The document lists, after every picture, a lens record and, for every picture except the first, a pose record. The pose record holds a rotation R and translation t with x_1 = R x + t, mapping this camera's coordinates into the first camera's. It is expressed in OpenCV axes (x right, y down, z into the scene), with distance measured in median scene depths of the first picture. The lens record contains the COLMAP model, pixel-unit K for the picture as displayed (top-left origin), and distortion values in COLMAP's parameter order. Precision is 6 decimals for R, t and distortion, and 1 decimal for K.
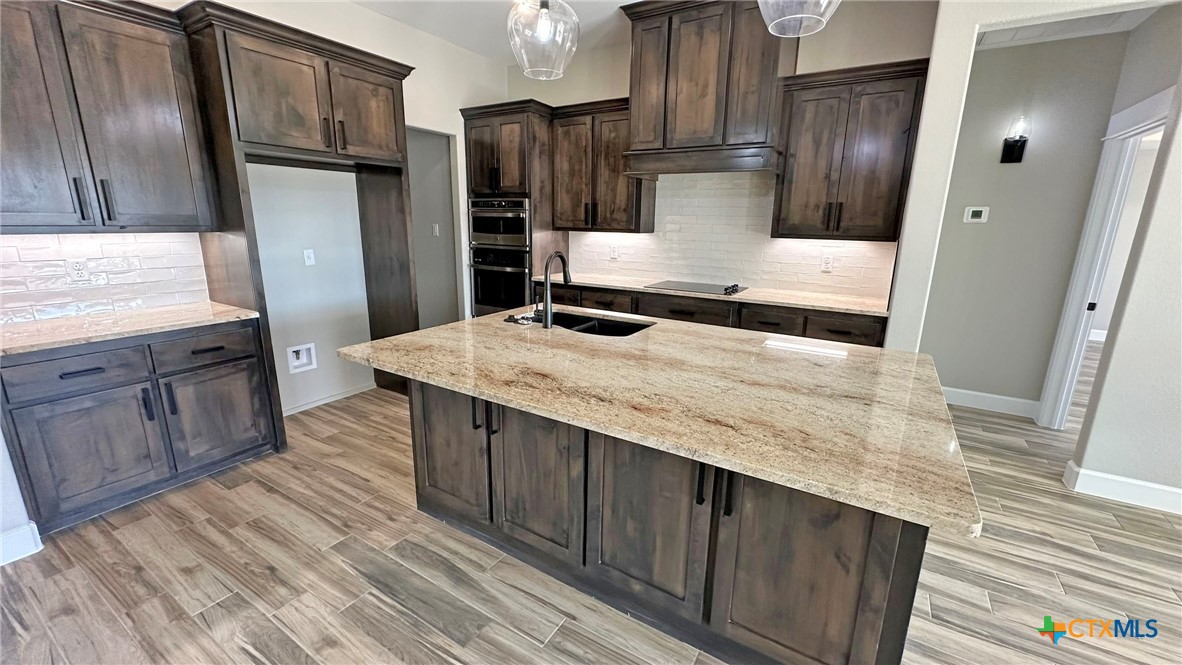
lens RADIAL K [[469.5, 0, 592.8], [0, 469.5, 332.3], [0, 0, 1]] dist [-0.001157, -0.000518]
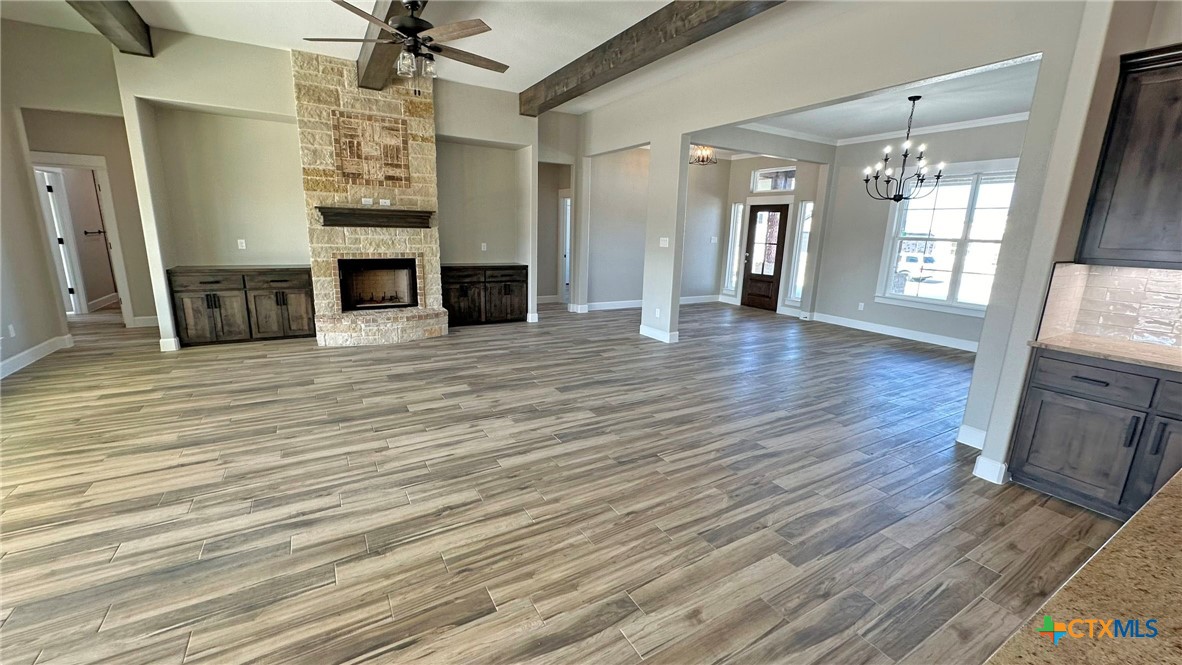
lens RADIAL K [[469.5, 0, 589.3], [0, 469.5, 331.6], [0, 0, 1]] dist [-0.001157, -0.000518]
pose [[-0.467525, 0.164221, -0.868592, 0.264088], [-0.240789, 0.921779, 0.303883, -0.042517], [0.850553, 0.351220, -0.391412, 0.170172]]
